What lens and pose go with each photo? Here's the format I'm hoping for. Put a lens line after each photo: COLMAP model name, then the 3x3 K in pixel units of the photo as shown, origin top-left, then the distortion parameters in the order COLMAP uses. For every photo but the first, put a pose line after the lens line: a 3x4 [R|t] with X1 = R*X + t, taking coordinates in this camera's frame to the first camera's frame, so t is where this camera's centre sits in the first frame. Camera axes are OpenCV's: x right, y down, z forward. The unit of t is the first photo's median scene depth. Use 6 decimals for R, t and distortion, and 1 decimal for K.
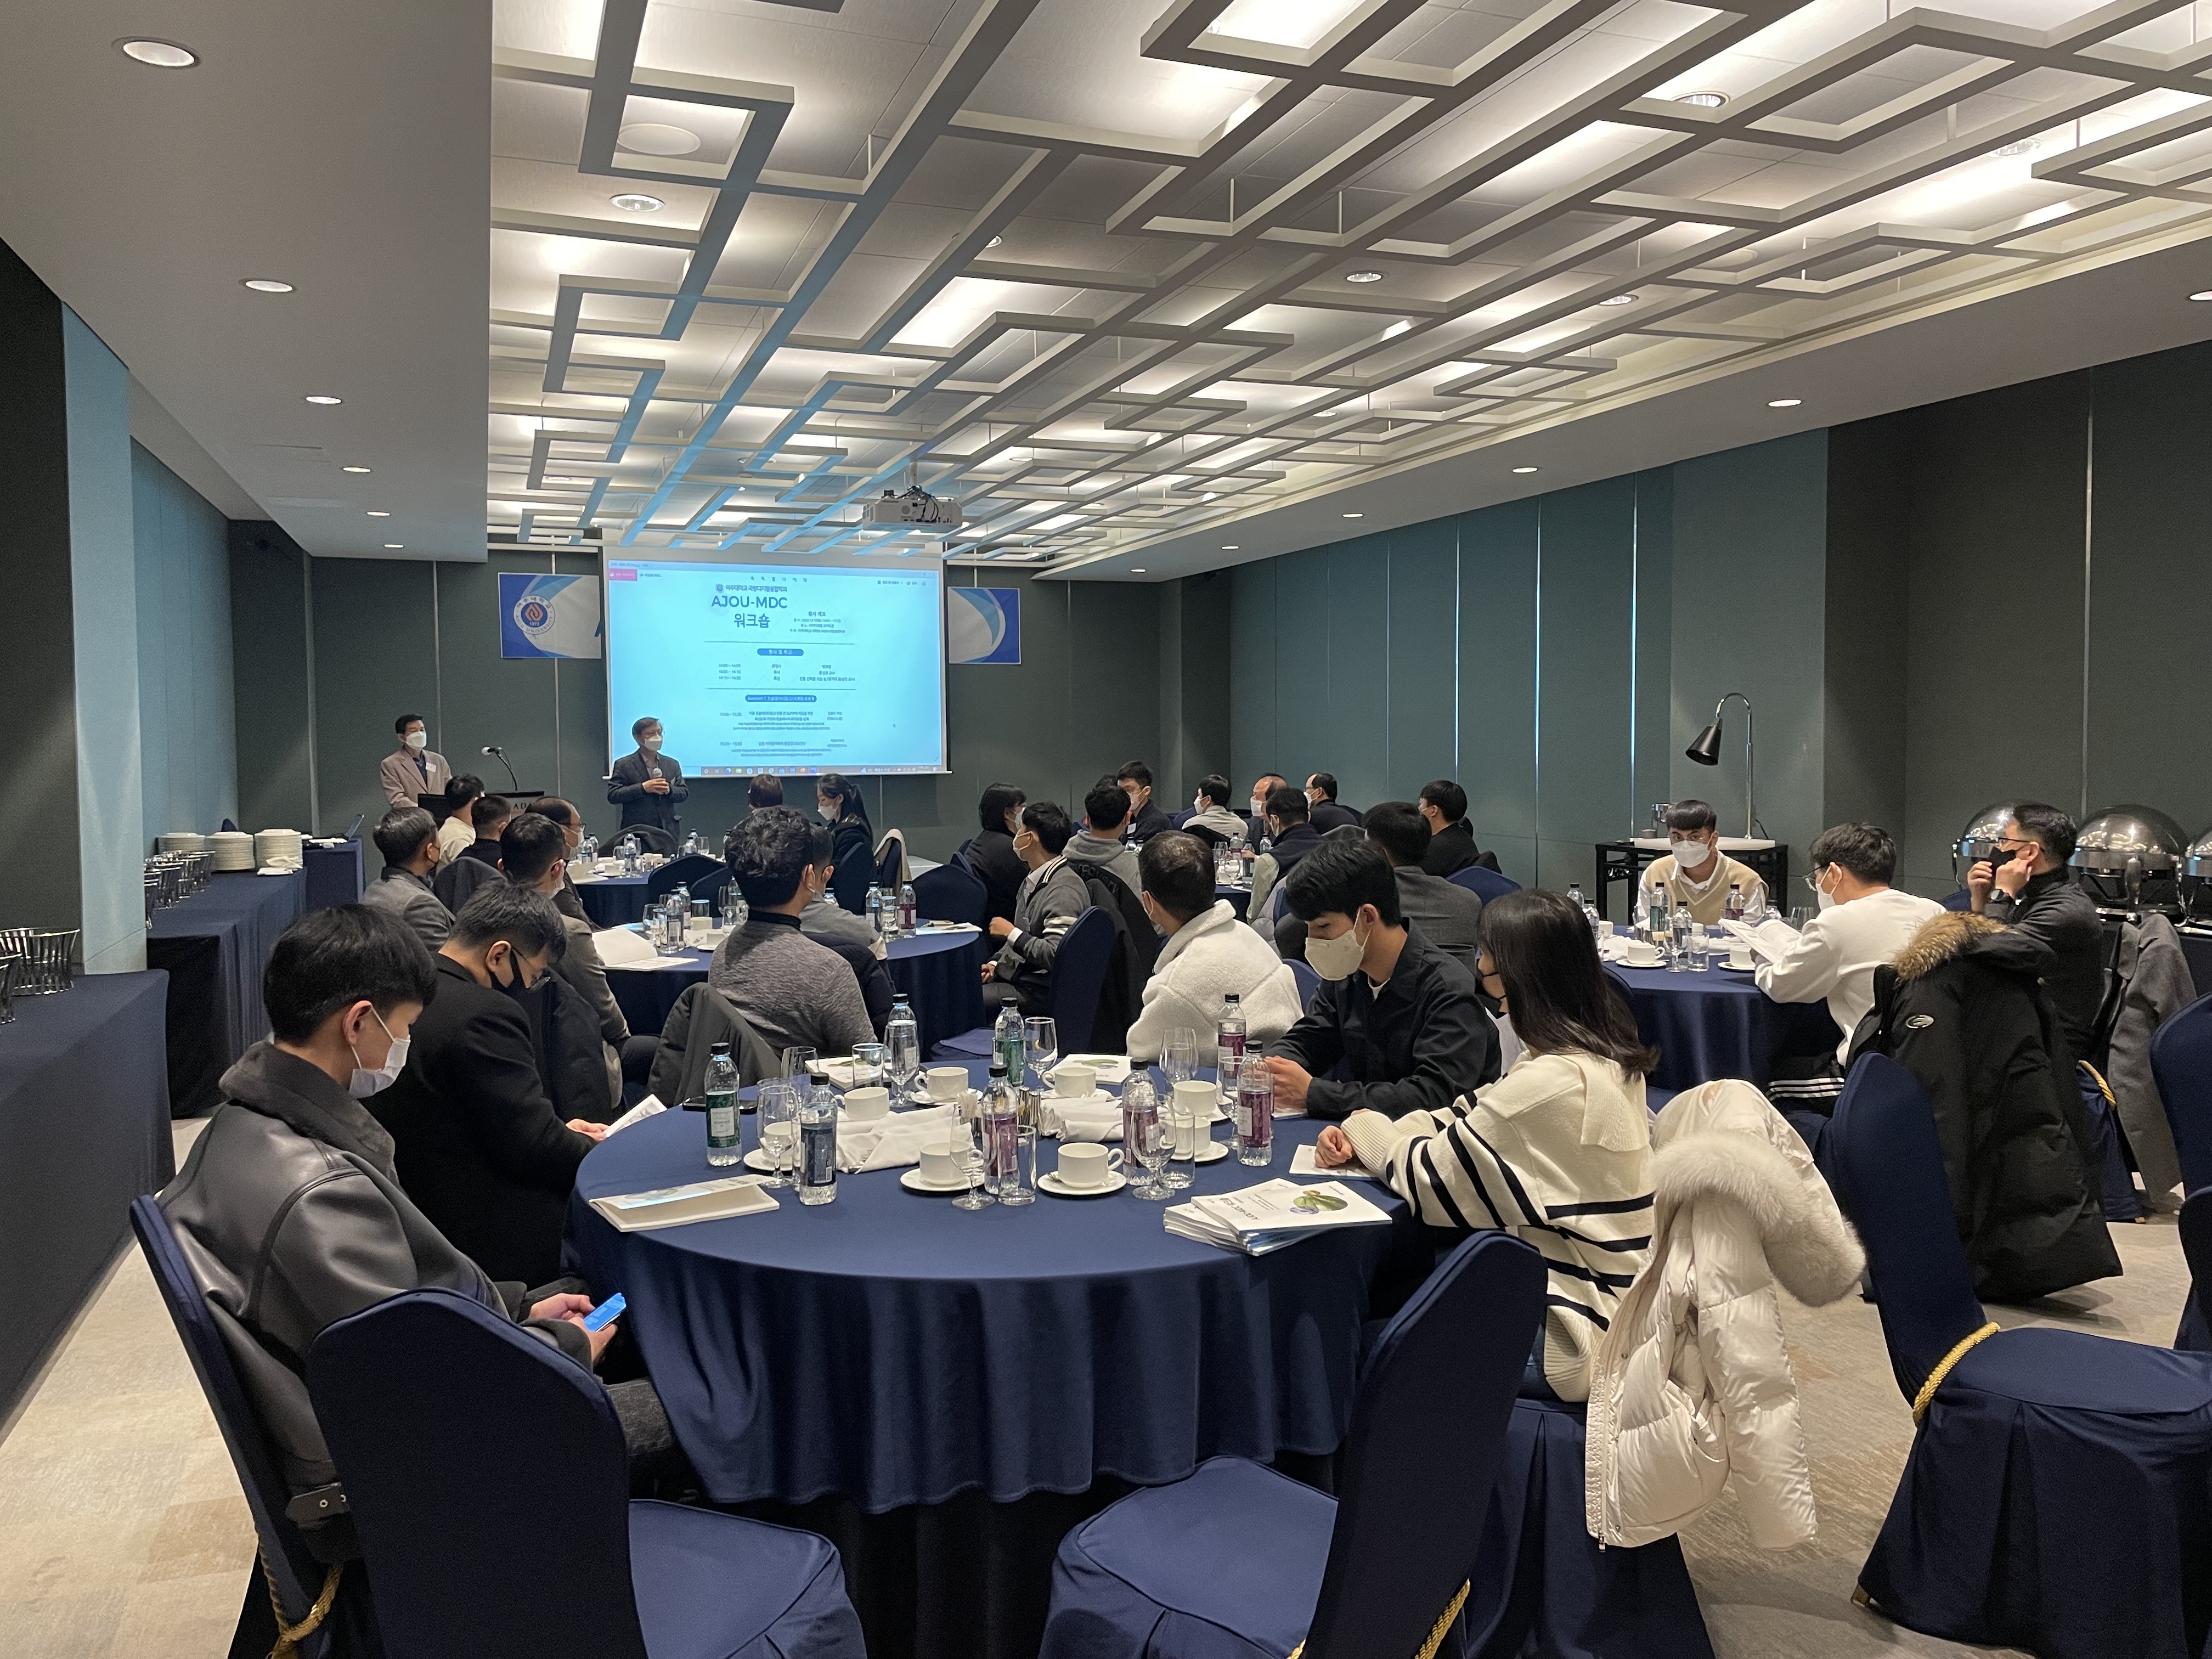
lens RADIAL K [[1675.9, 0, 1105.9], [0, 1675.9, 831.0], [0, 0, 1]] dist [0.063767, -0.002742]
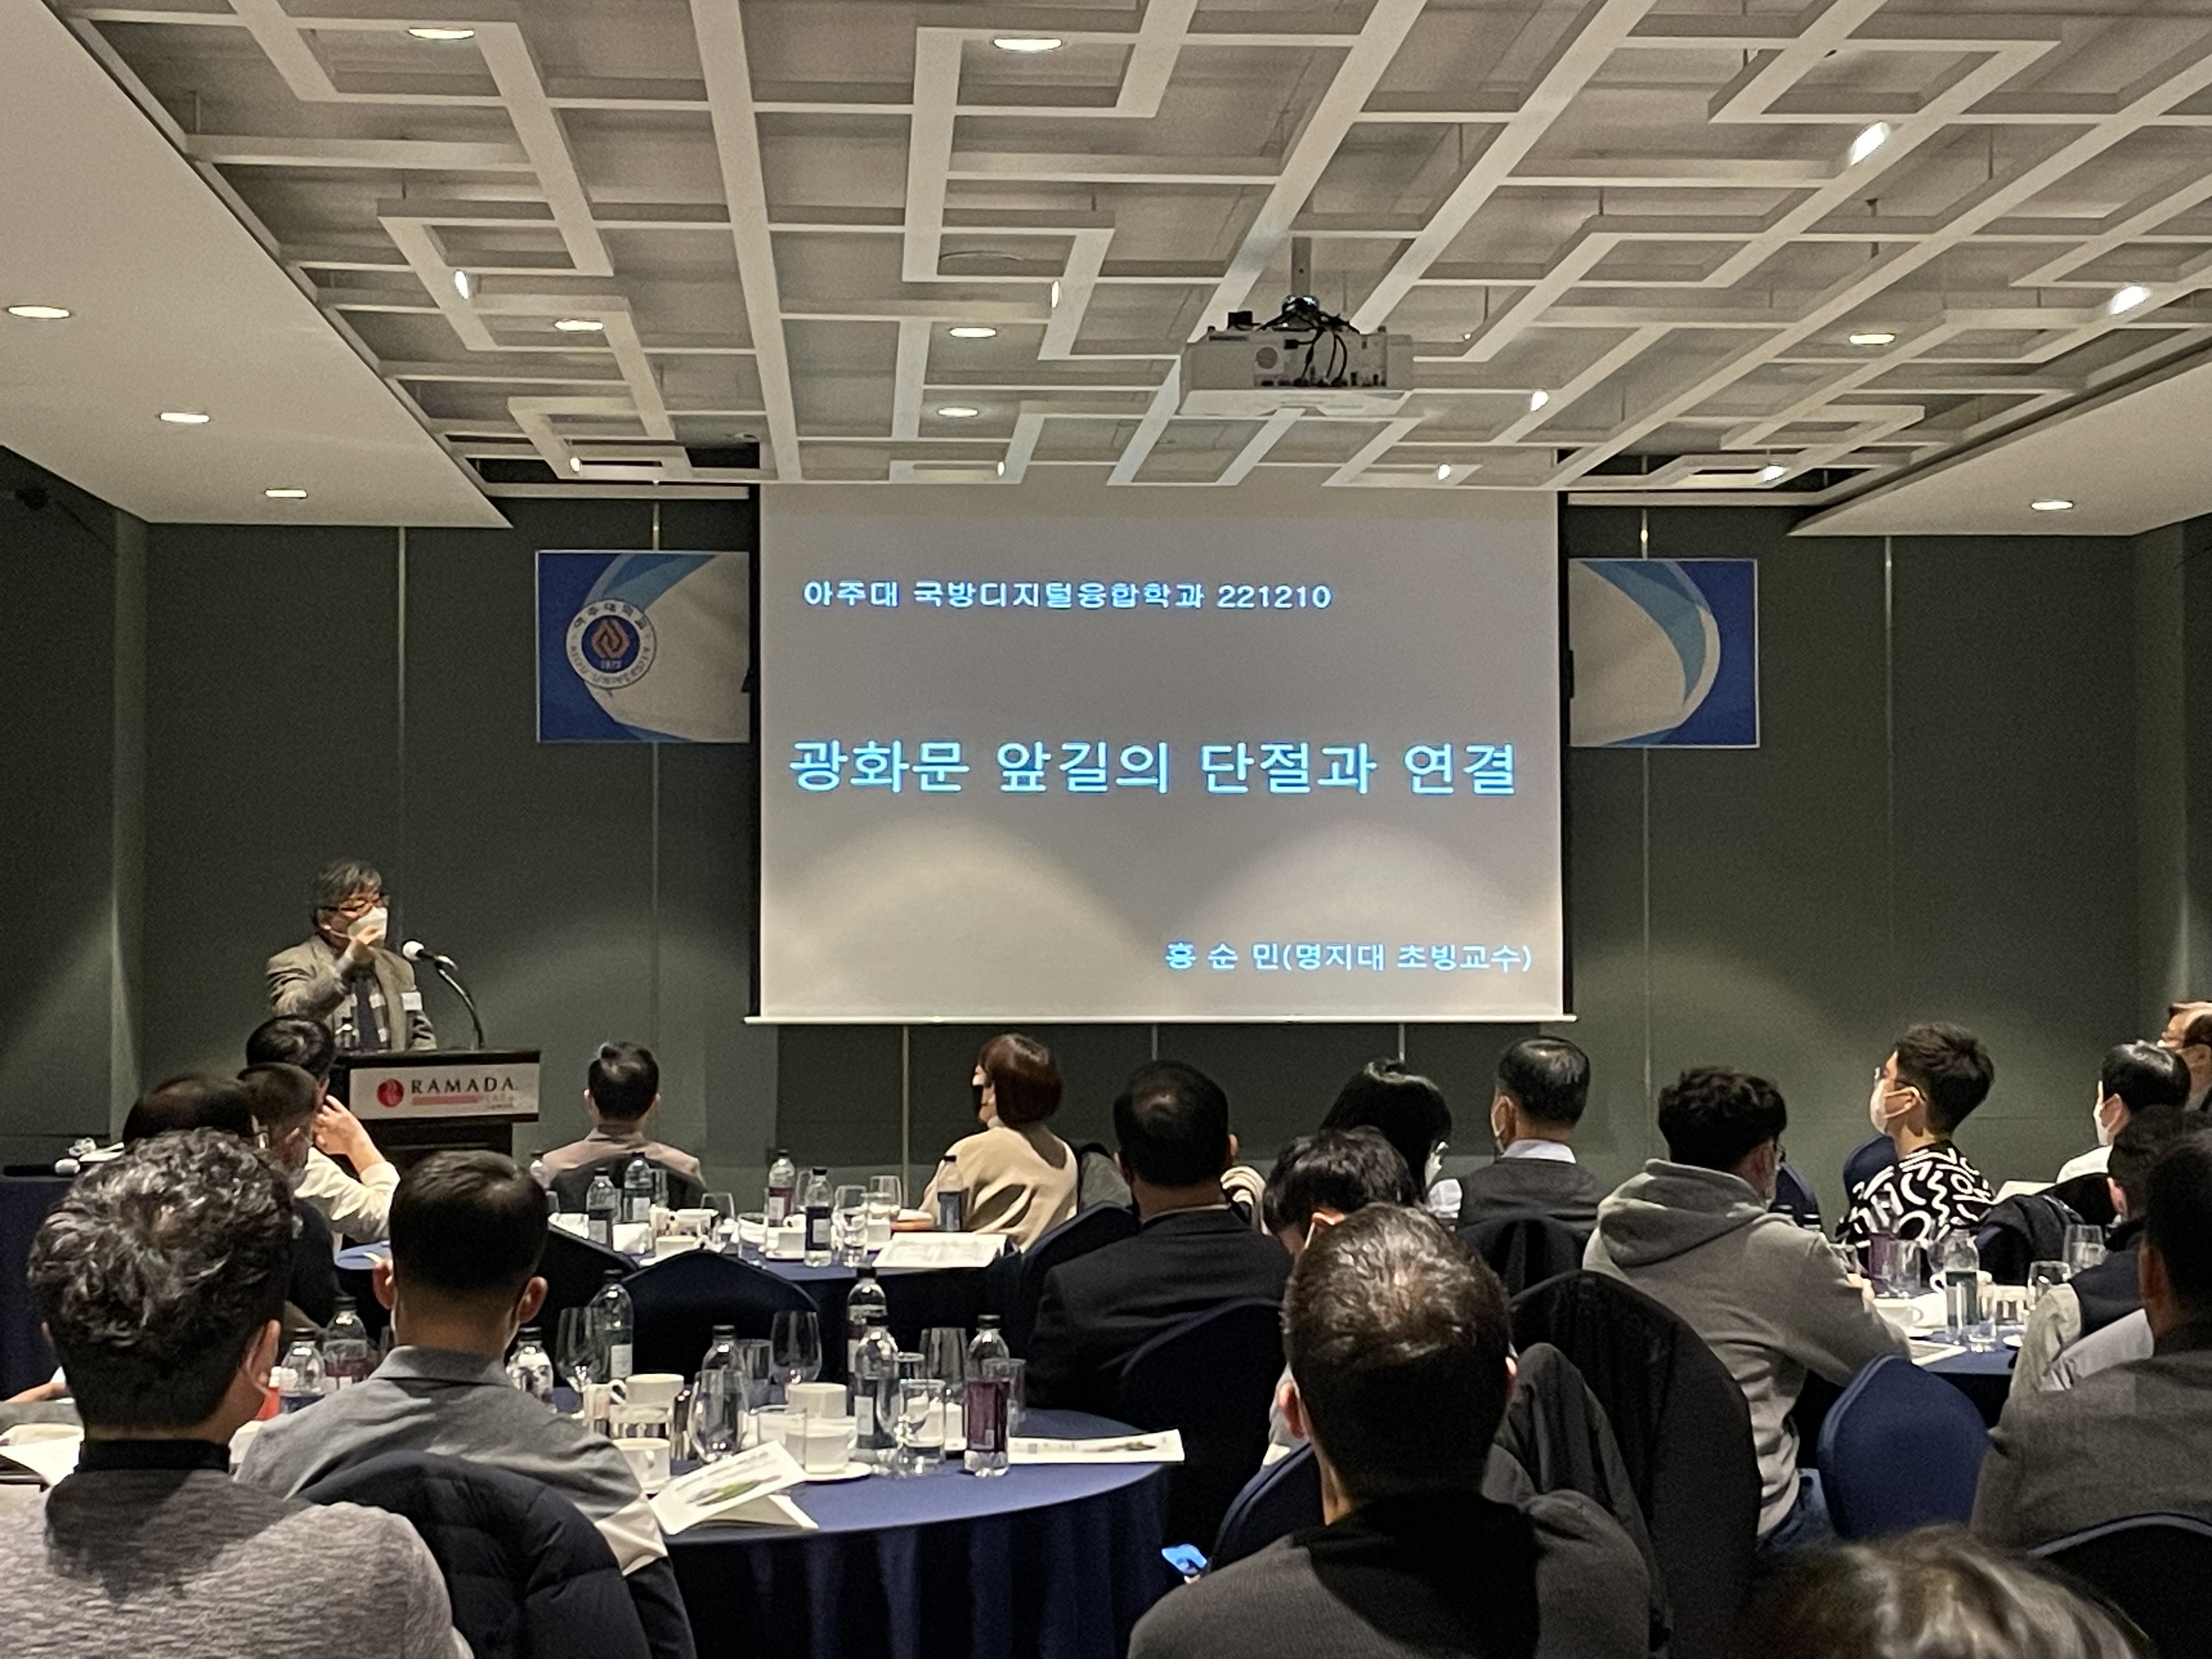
lens RADIAL K [[3832.8, 0, 1107.0], [0, 3832.8, 823.0], [0, 0, 1]] dist [-0.013939, 0.000000]
pose [[0.957883, 0.000400, -0.287158, 0.069662], [-0.023751, 0.996683, -0.077837, -0.007515], [0.286174, 0.081379, 0.954716, 0.093316]]
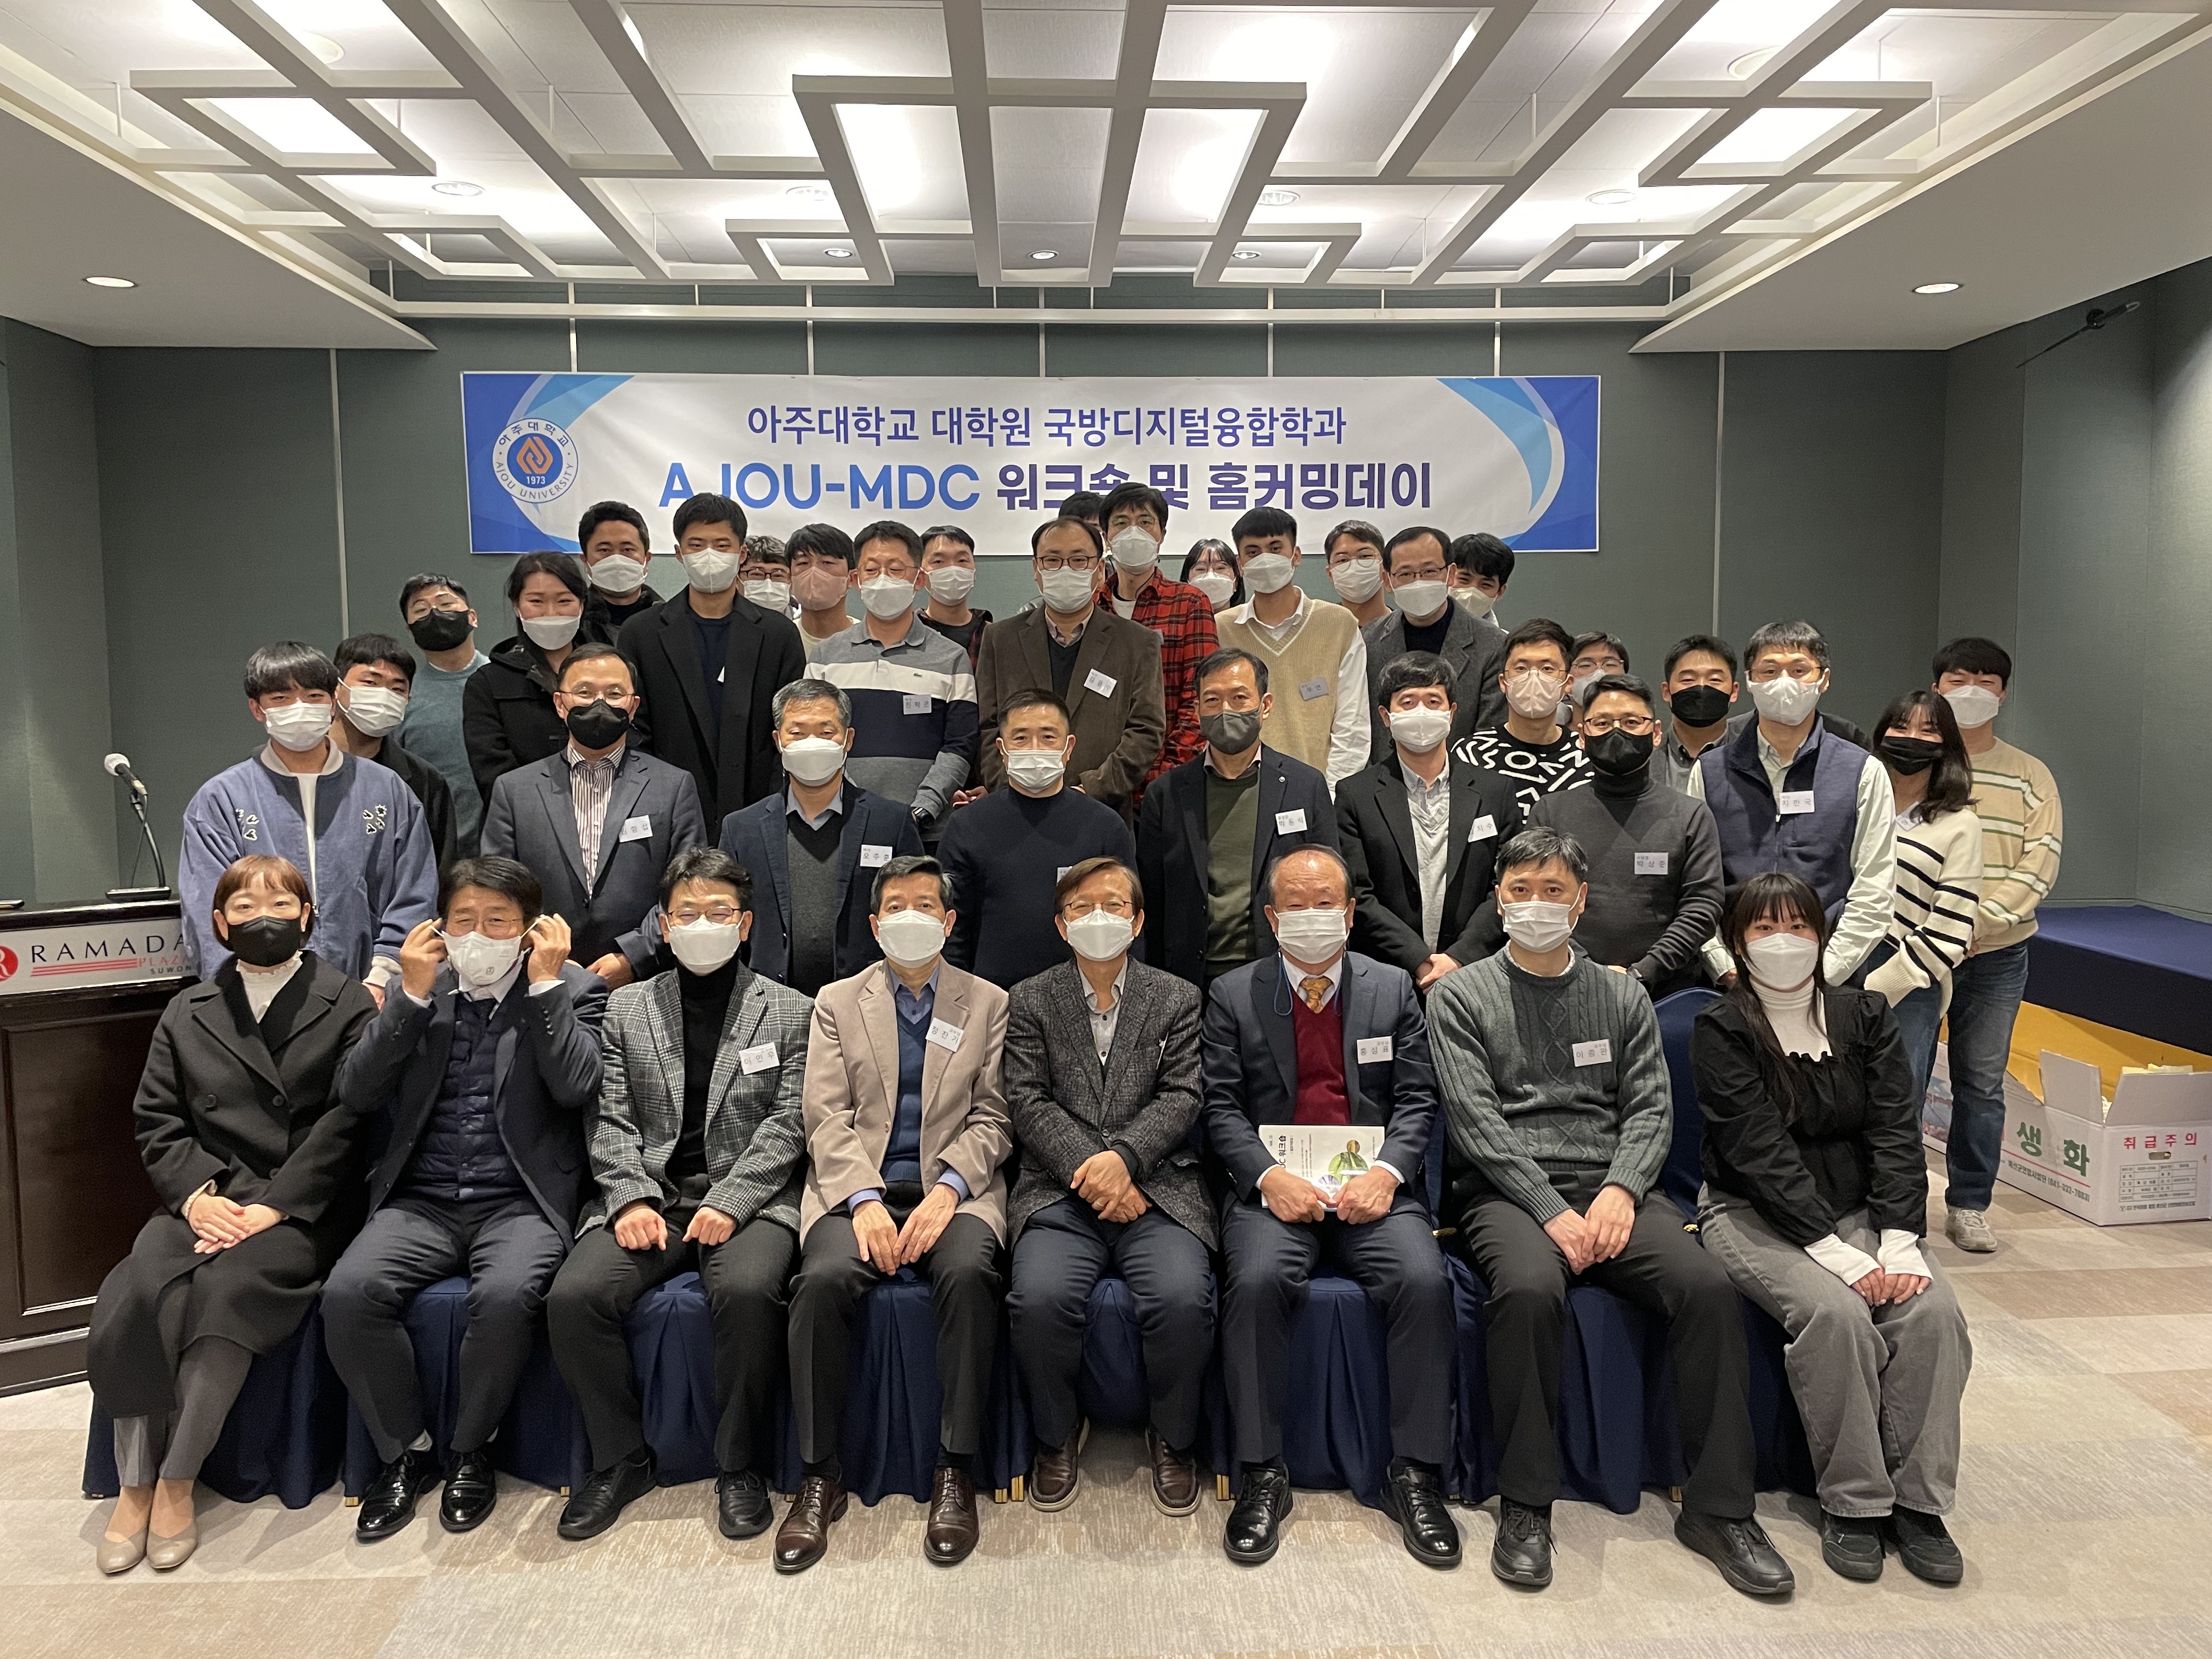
lens RADIAL K [[1675.9, 0, 1102.8], [0, 1675.9, 830.7], [0, 0, 1]] dist [0.063767, -0.002742]
pose [[0.952595, 0.026403, -0.303094, -0.042564], [-0.016545, 0.999249, 0.035045, -0.044156], [0.303792, -0.028369, 0.952316, 0.596554]]
